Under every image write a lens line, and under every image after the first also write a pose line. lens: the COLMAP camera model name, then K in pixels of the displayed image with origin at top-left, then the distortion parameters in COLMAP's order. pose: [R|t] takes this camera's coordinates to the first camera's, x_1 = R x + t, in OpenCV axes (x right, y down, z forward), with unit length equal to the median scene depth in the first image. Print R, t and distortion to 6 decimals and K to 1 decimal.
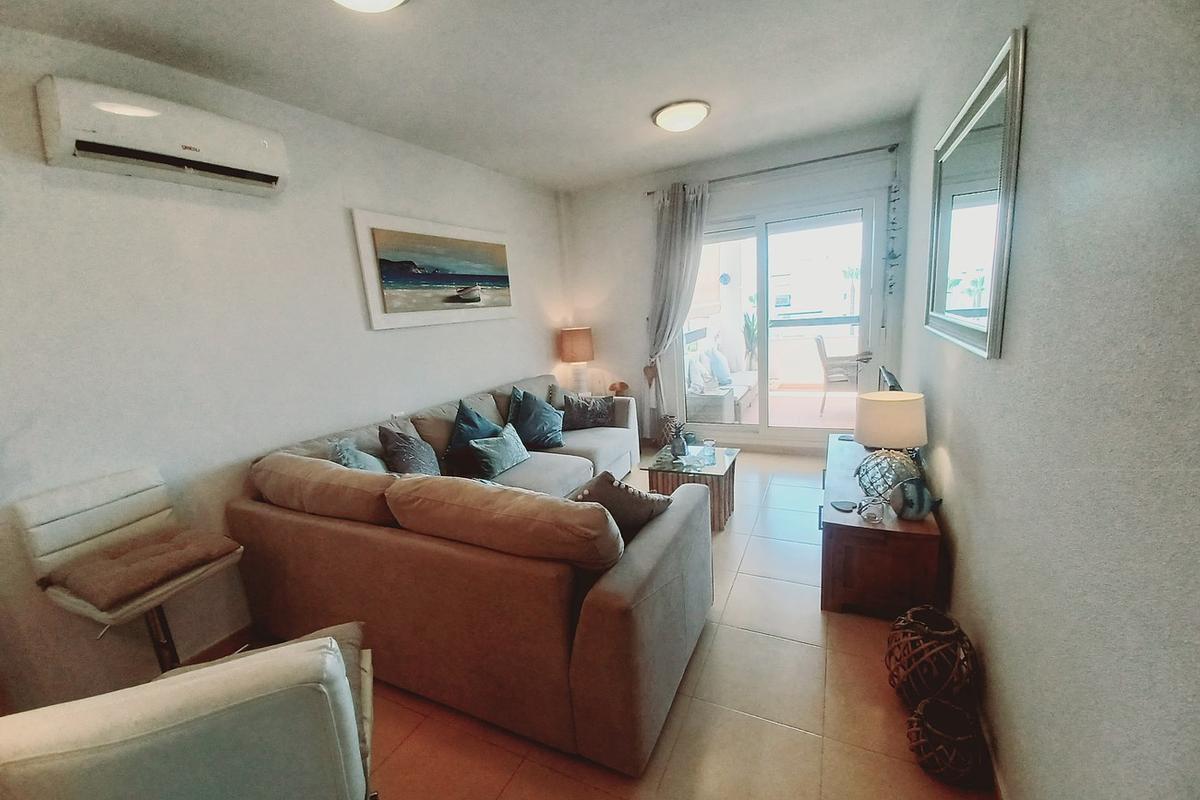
lens RADIAL K [[476.4, 0, 598.7], [0, 476.4, 404.3], [0, 0, 1]] dist [0.002325, 0.000202]
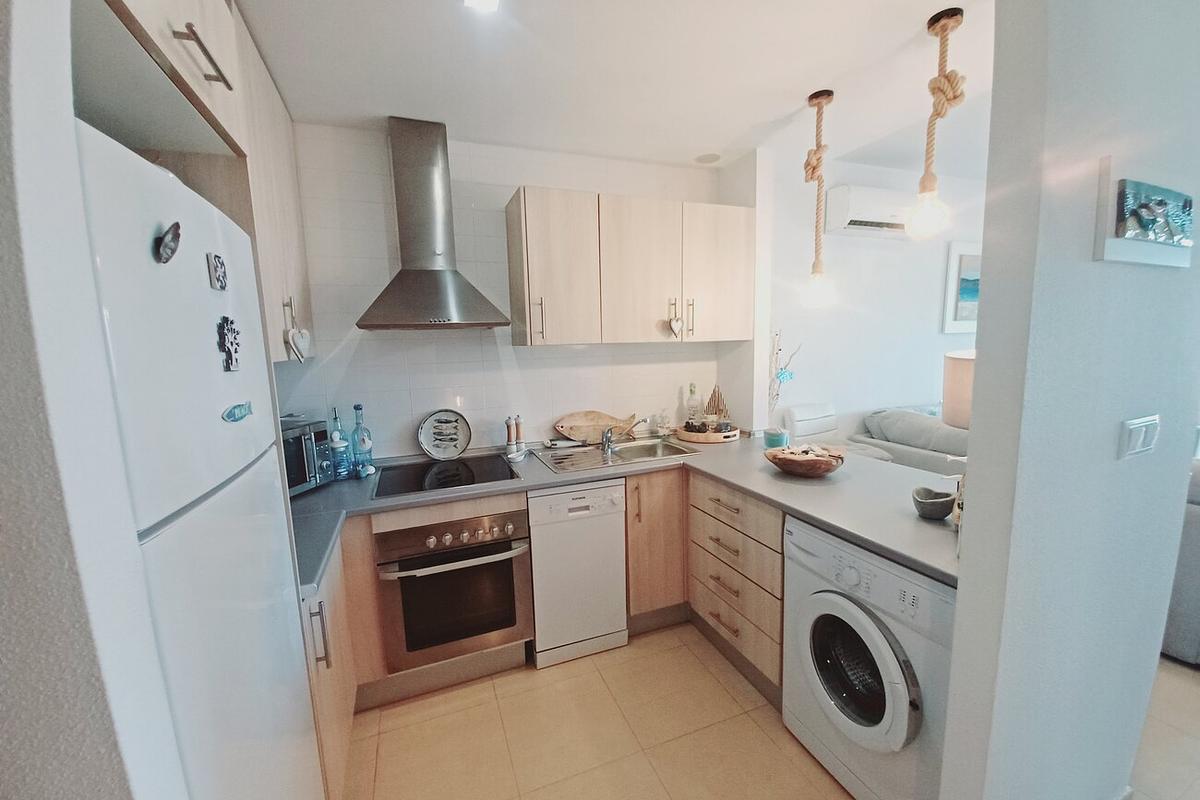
lens RADIAL K [[476.4, 0, 598.7], [0, 476.4, 404.3], [0, 0, 1]] dist [0.002325, 0.000202]
pose [[0.746076, 0.146740, -0.649491, -0.273084], [-0.162733, 0.986019, 0.035839, 0.125709], [0.645670, 0.078955, 0.759524, -0.508775]]
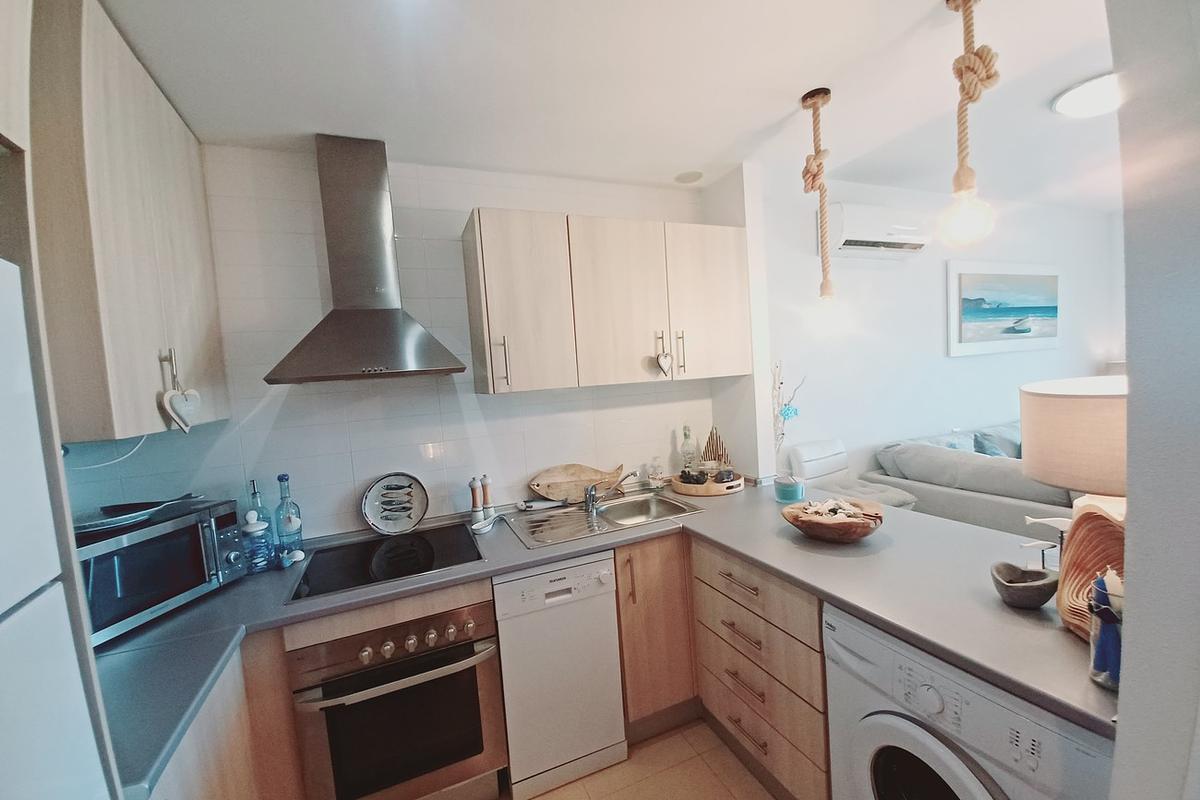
lens RADIAL K [[476.4, 0, 598.7], [0, 476.4, 404.3], [0, 0, 1]] dist [0.002325, 0.000202]
pose [[0.767512, 0.064946, -0.637736, -0.339379], [-0.117710, 0.992217, -0.040618, 0.104261], [0.630134, 0.106243, 0.769184, -0.418884]]
